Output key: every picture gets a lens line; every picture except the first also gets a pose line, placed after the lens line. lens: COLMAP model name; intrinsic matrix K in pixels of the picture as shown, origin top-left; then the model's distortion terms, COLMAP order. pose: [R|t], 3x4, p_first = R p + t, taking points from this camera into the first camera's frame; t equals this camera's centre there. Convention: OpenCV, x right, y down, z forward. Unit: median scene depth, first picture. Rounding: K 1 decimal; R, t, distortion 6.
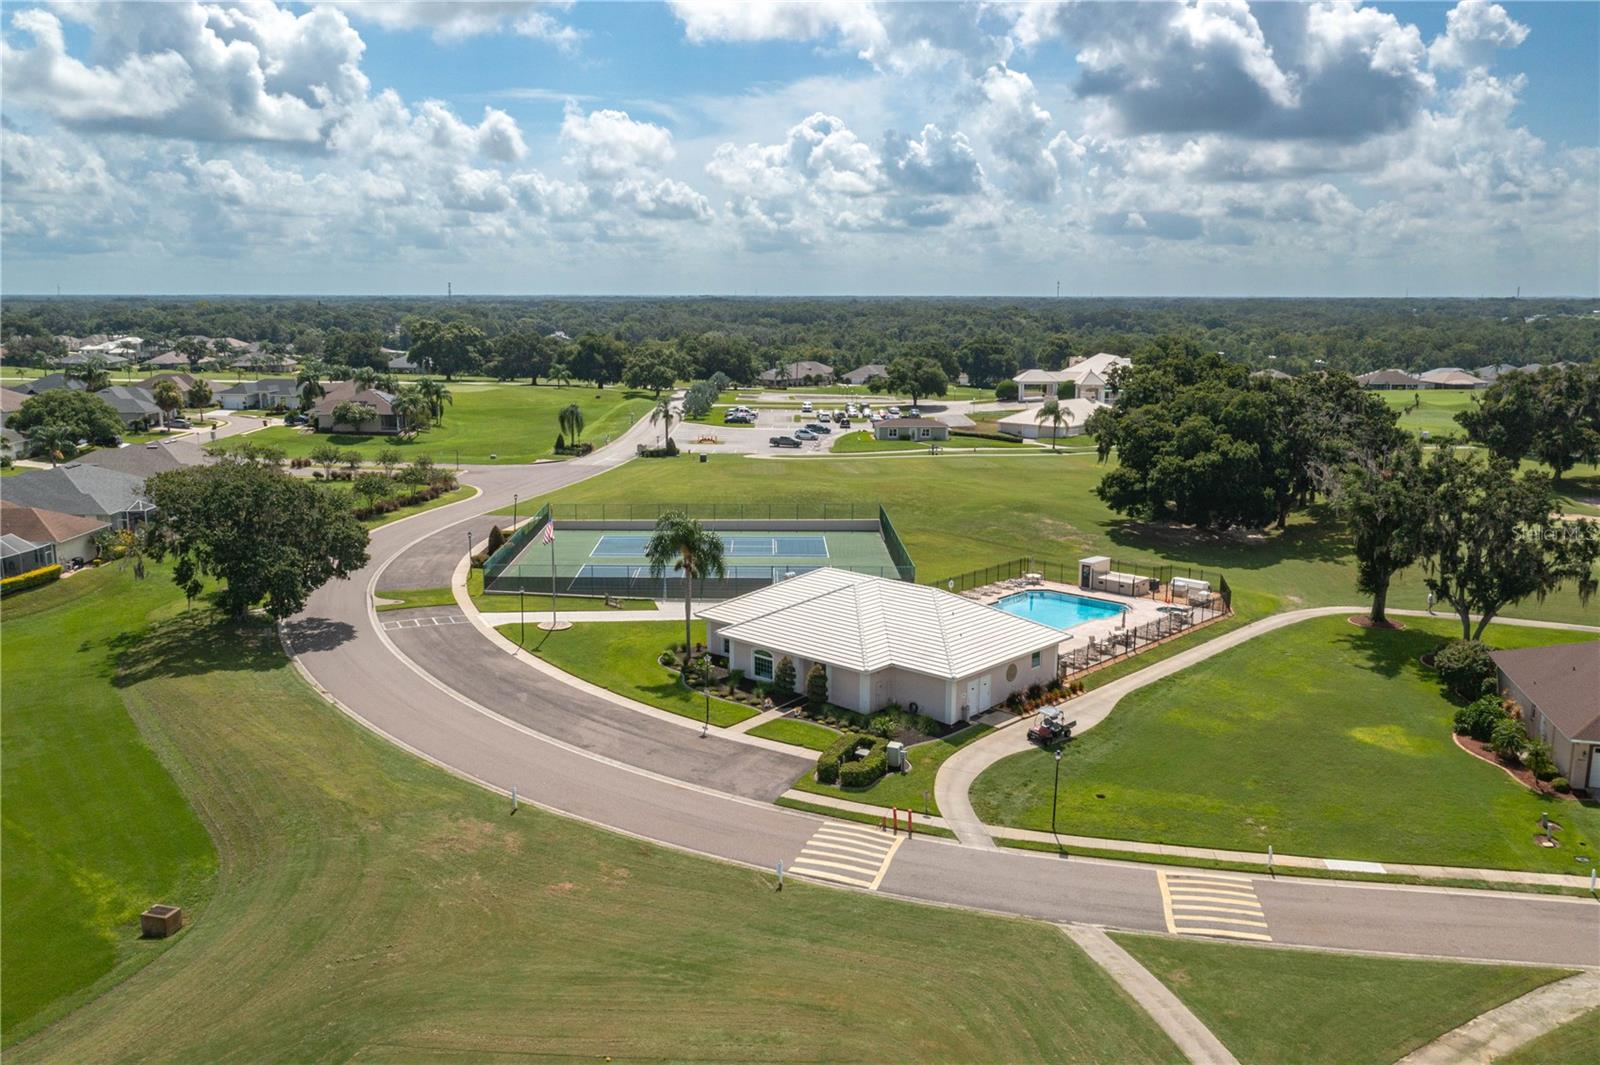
lens RADIAL K [[1285.2, 0, 821.9], [0, 1285.2, 553.1], [0, 0, 1]] dist [-0.019926, -0.003324]
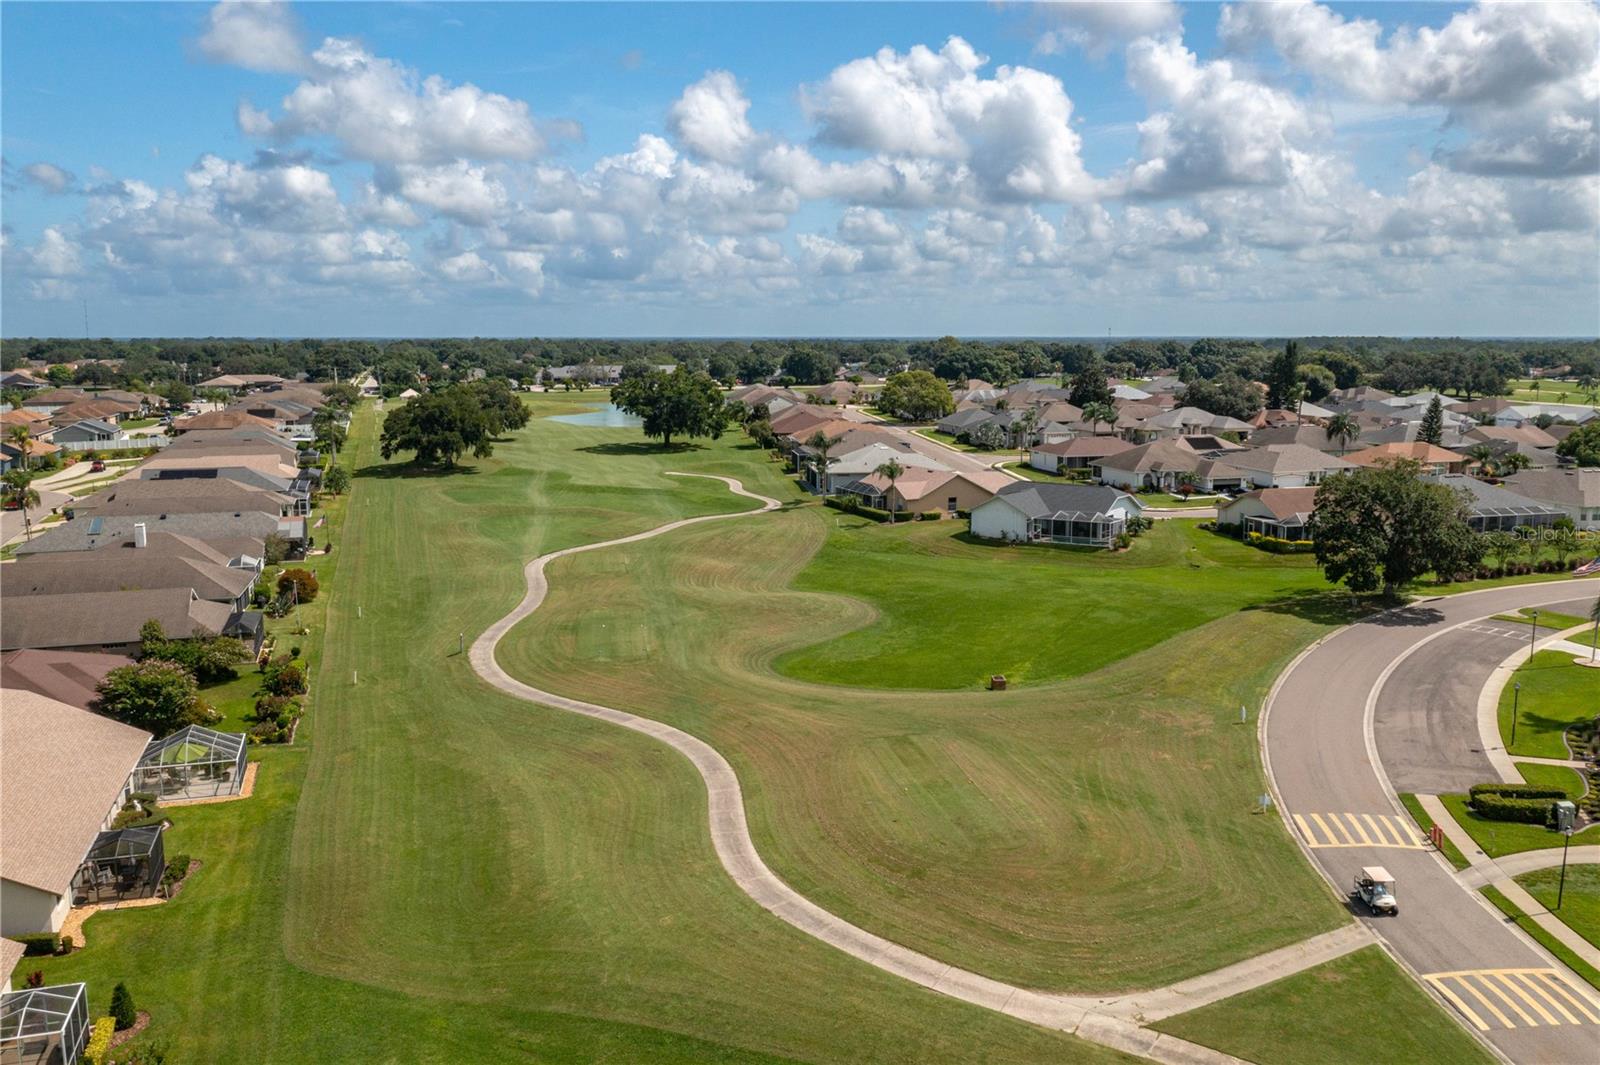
lens RADIAL K [[1264.2, 0, 800.0], [0, 1264.2, 532.5], [0, 0, 1]] dist [-0.013177, 0.000226]
pose [[0.226310, 0.147681, -0.962795, 0.616883], [-0.189952, 0.976154, 0.105081, -0.031385], [0.955354, 0.159104, 0.248966, 0.136215]]
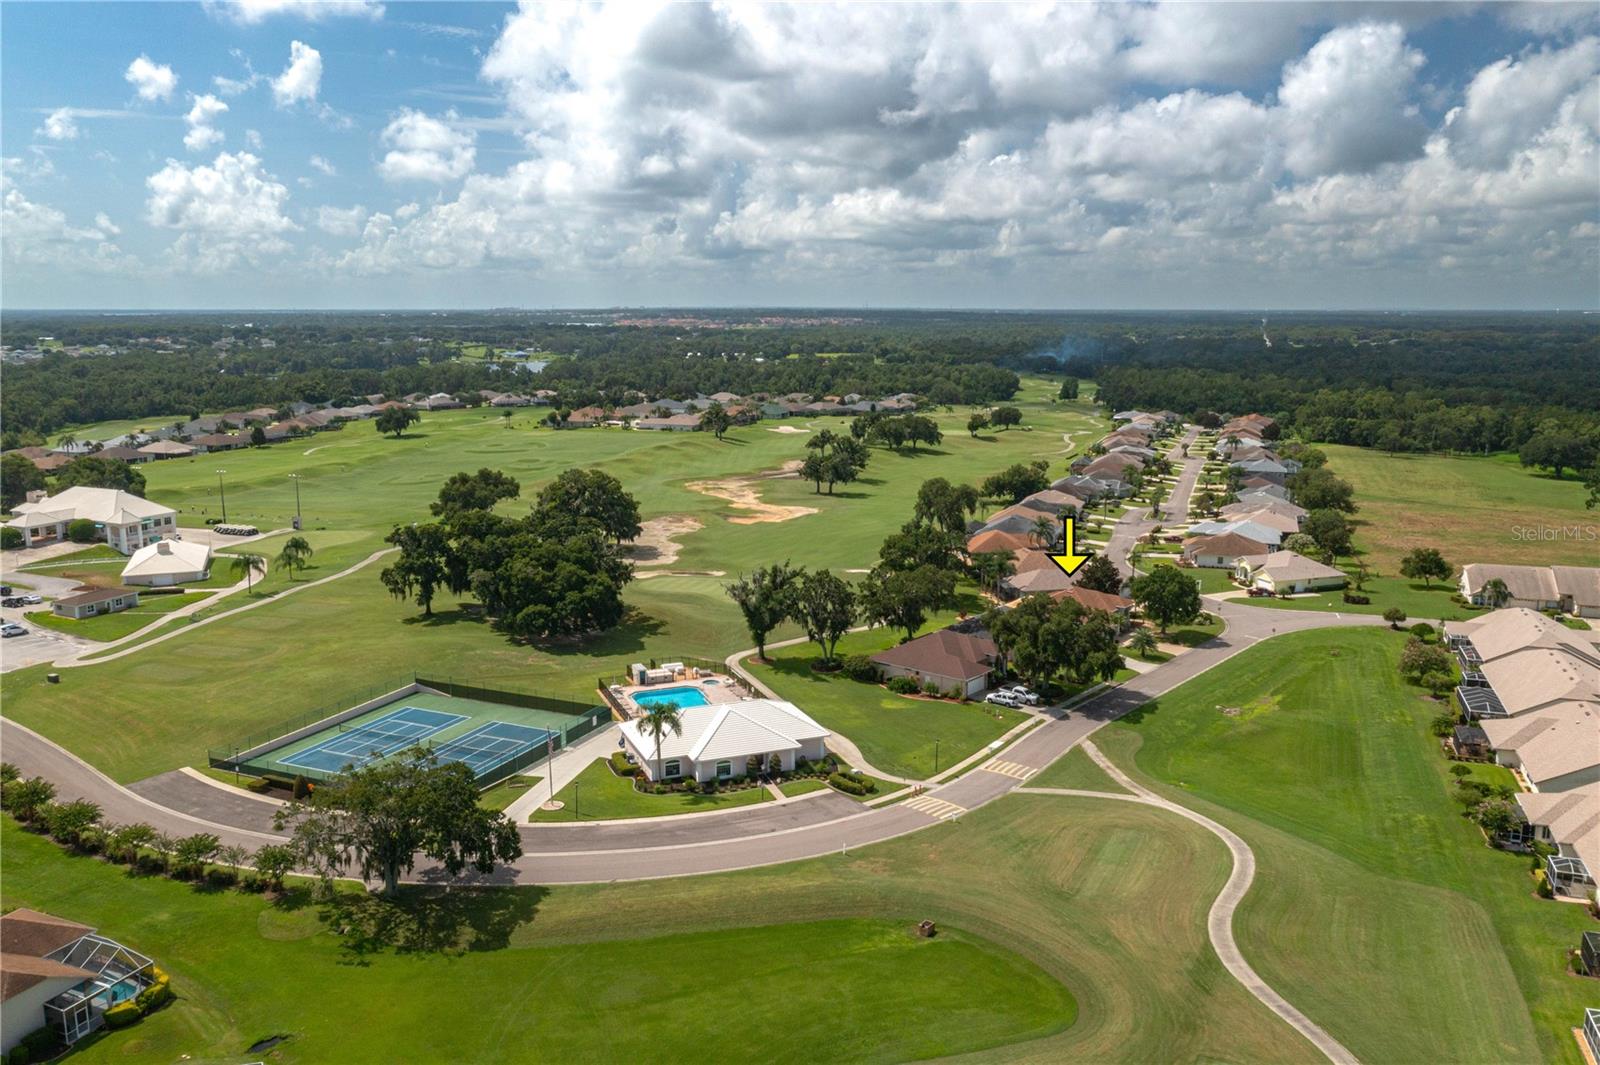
lens RADIAL K [[1194.2, 0, 800.0], [0, 1194.2, 532.5], [0, 0, 1]] dist [-0.013409, -0.003359]
pose [[0.430244, -0.162369, 0.887990, -1.281322], [0.178061, 0.979629, 0.092851, -0.334030], [-0.884977, 0.118168, 0.450391, 0.108304]]
